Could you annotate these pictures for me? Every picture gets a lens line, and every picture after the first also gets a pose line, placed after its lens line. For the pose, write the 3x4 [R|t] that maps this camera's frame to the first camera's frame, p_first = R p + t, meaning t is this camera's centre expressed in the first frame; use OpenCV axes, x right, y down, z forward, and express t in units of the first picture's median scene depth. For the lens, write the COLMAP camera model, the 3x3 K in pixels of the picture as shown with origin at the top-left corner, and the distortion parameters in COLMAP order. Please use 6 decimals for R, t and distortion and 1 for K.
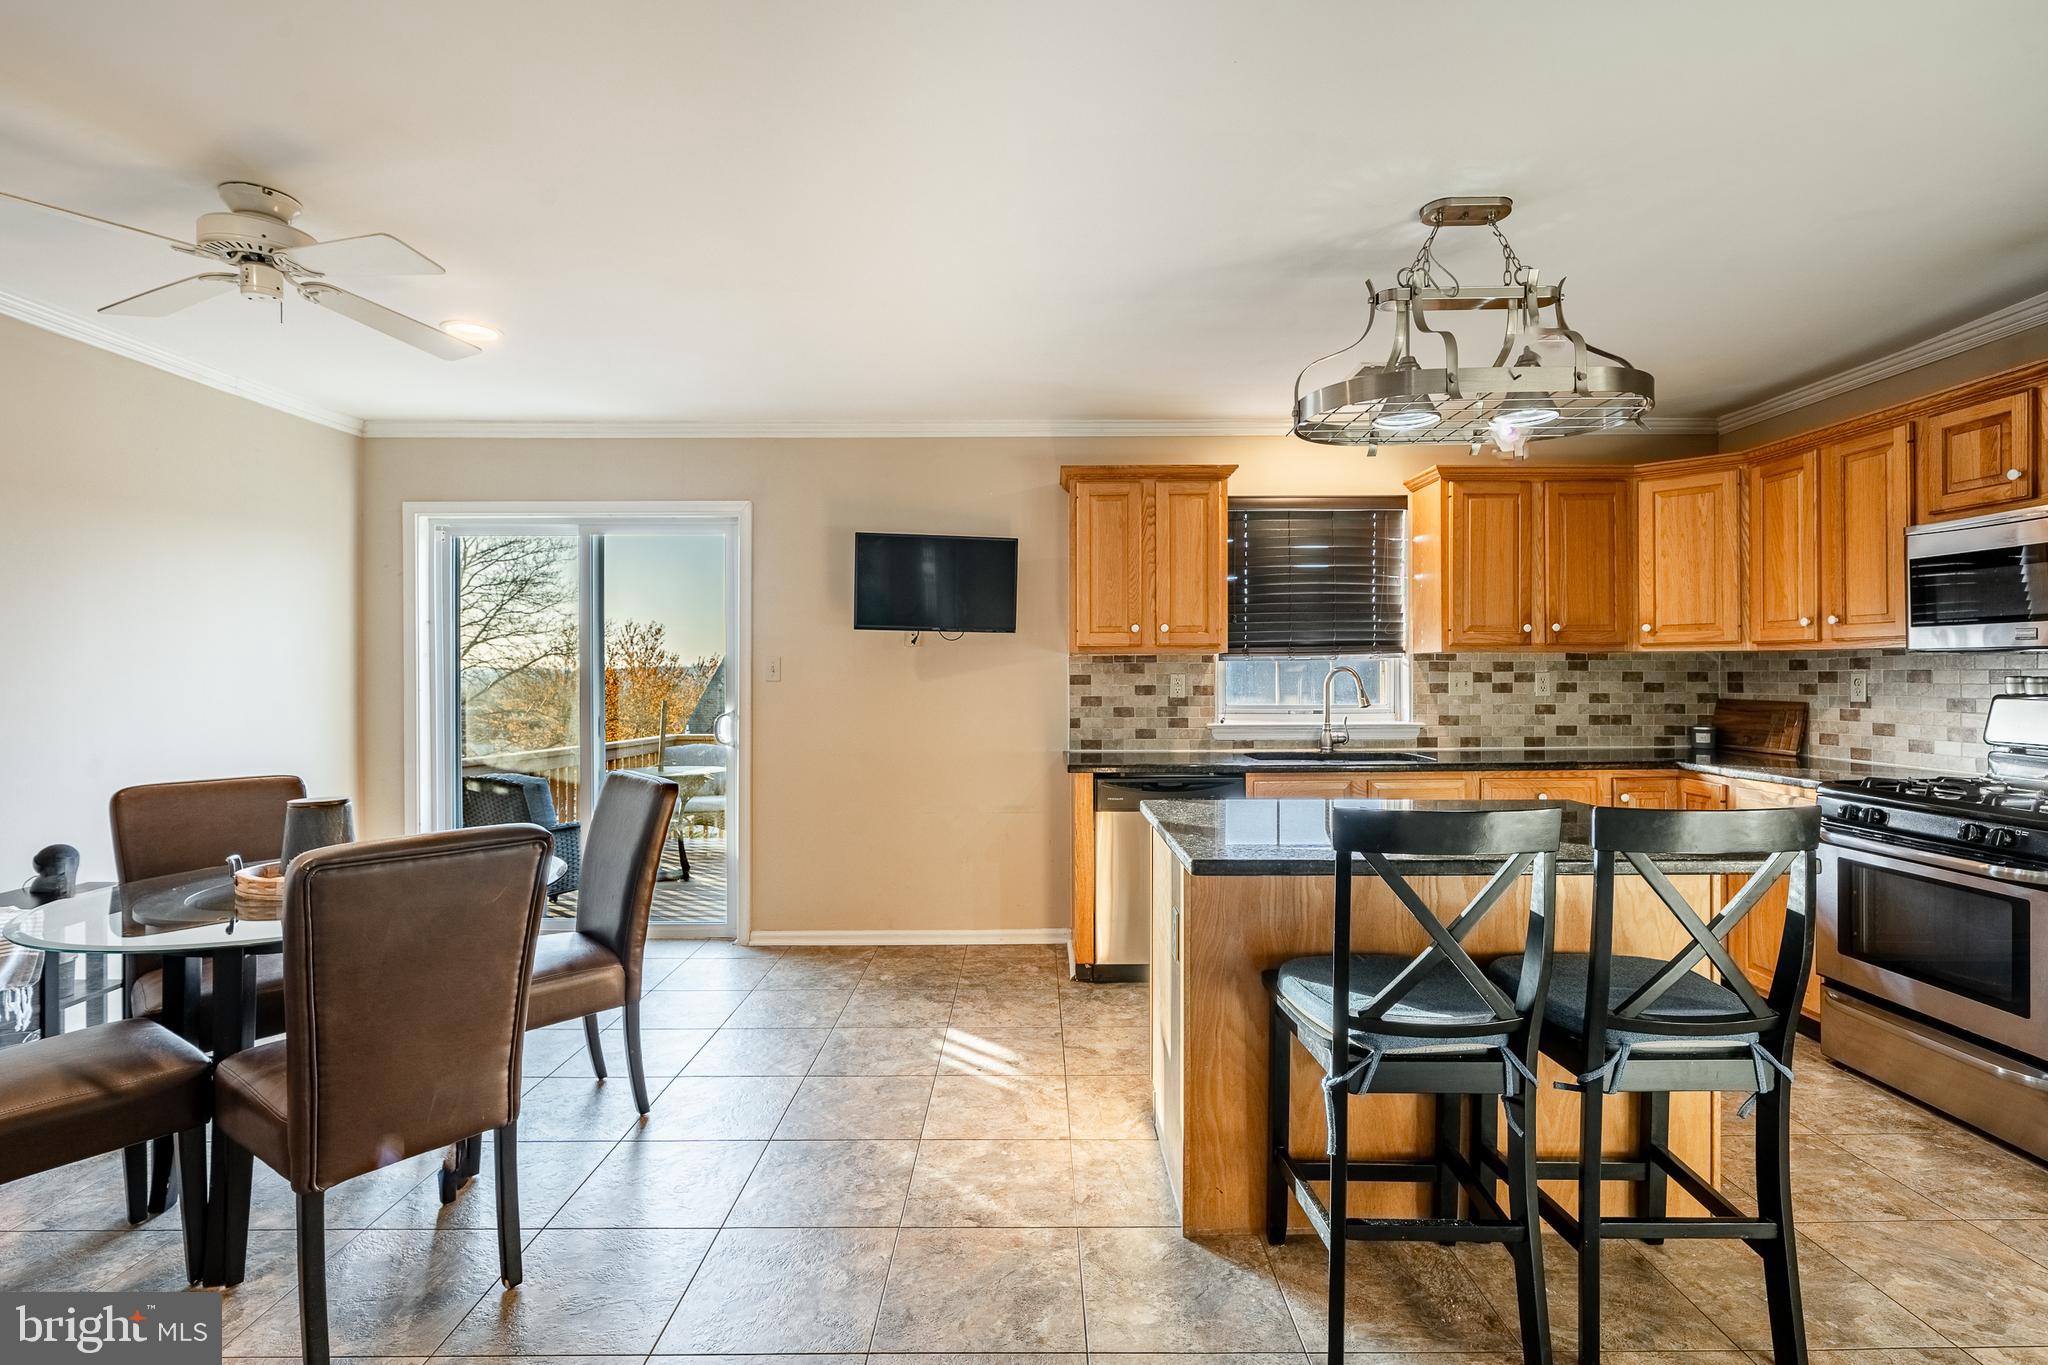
lens RADIAL K [[989.8, 0, 1019.4], [0, 989.8, 690.0], [0, 0, 1]] dist [-0.006069, 0.002293]
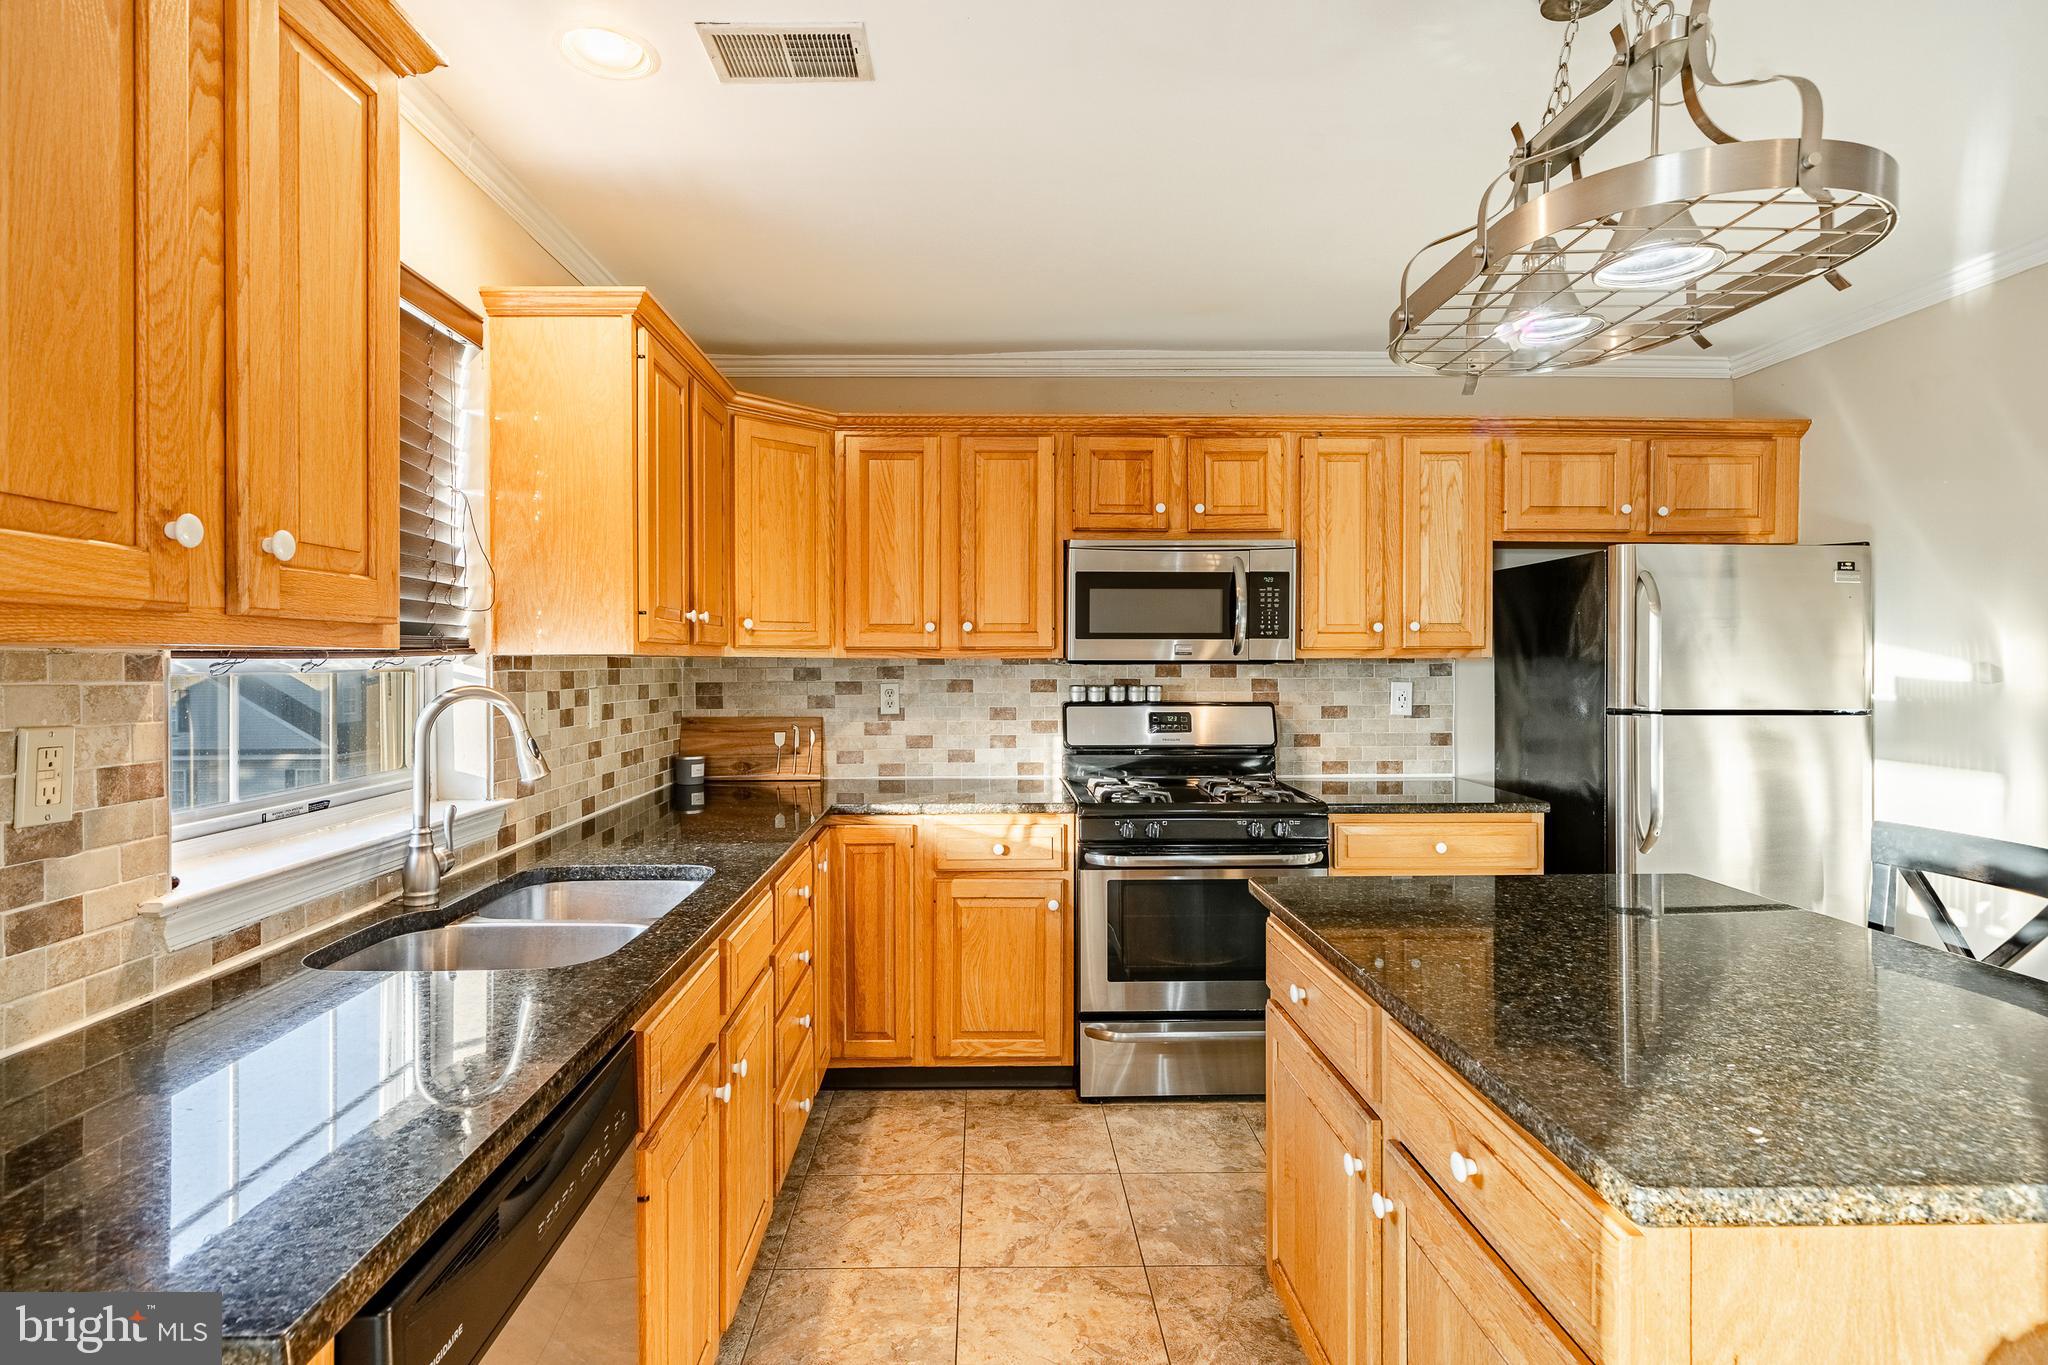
lens RADIAL K [[1028.4, 0, 1054.4], [0, 1028.4, 662.7], [0, 0, 1]] dist [-0.002286, 0.001151]
pose [[-0.039295, 0.003134, 0.999223, -0.114780], [0.021819, 0.999759, -0.002277, -0.028533], [-0.998989, 0.021713, -0.039354, 0.816900]]
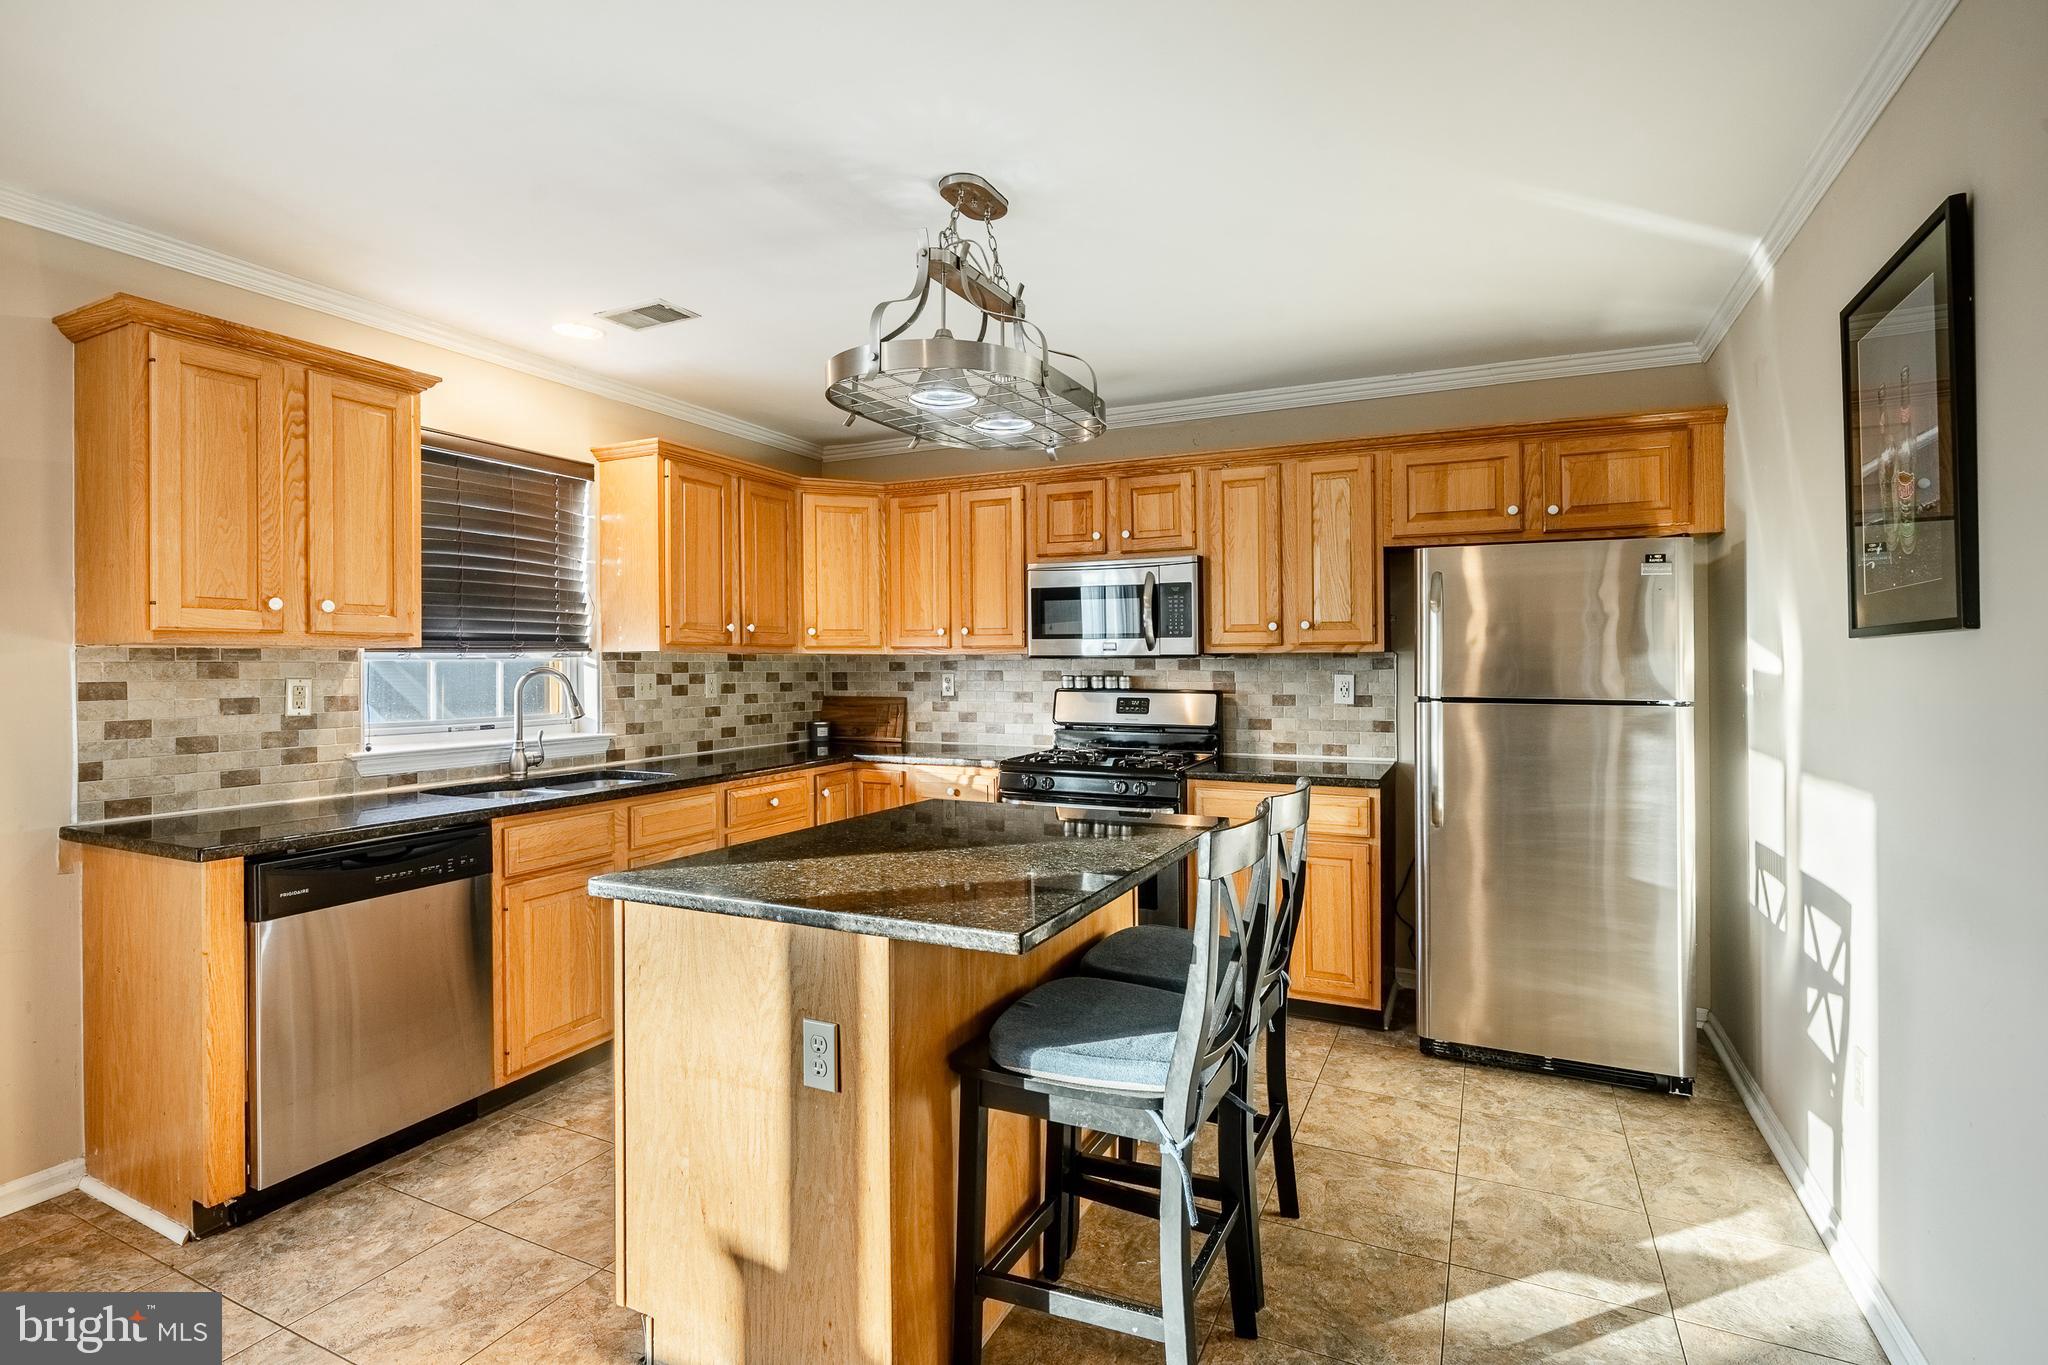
lens RADIAL K [[989.8, 0, 1058.7], [0, 989.8, 670.5], [0, 0, 1]] dist [-0.006069, 0.002293]
pose [[0.413219, -0.001700, 0.910630, -0.231473], [0.018279, 0.999812, -0.006428, -0.009180], [-0.910448, 0.019301, 0.413173, 0.318330]]
